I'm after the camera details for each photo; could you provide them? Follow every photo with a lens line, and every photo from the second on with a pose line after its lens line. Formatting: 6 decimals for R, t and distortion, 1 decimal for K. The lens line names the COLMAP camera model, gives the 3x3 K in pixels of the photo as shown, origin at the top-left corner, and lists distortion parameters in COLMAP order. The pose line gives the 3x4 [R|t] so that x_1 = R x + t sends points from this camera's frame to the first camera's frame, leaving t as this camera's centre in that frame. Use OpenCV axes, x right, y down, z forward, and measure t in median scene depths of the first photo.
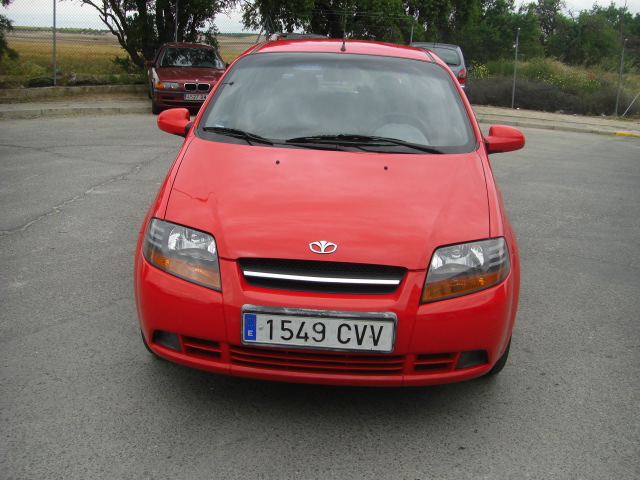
lens RADIAL K [[725.1, 0, 320.0], [0, 725.1, 240.0], [0, 0, 1]] dist [-0.193971, 0.141339]
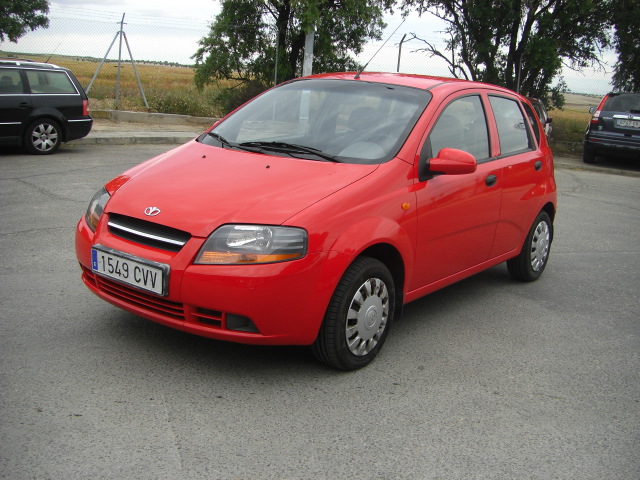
lens RADIAL K [[725.1, 0, 320.0], [0, 725.1, 240.0], [0, 0, 1]] dist [-0.193971, 0.141339]
pose [[0.833497, 0.132539, -0.536392, 0.992262], [-0.175339, 0.984072, -0.029299, 0.047396], [0.523965, 0.118471, 0.843460, 0.065683]]
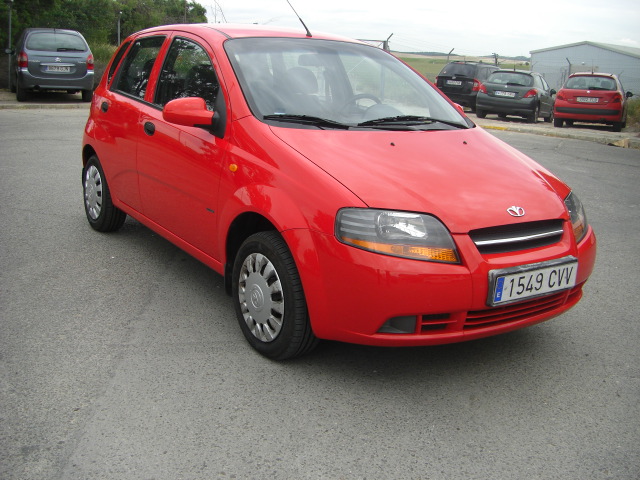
lens RADIAL K [[725.1, 0, 320.0], [0, 725.1, 240.0], [0, 0, 1]] dist [-0.193971, 0.141339]
pose [[0.792924, -0.149420, 0.590716, -0.953923], [0.136460, 0.988388, 0.066839, -0.065818], [-0.593844, 0.027610, 0.804106, 0.272995]]
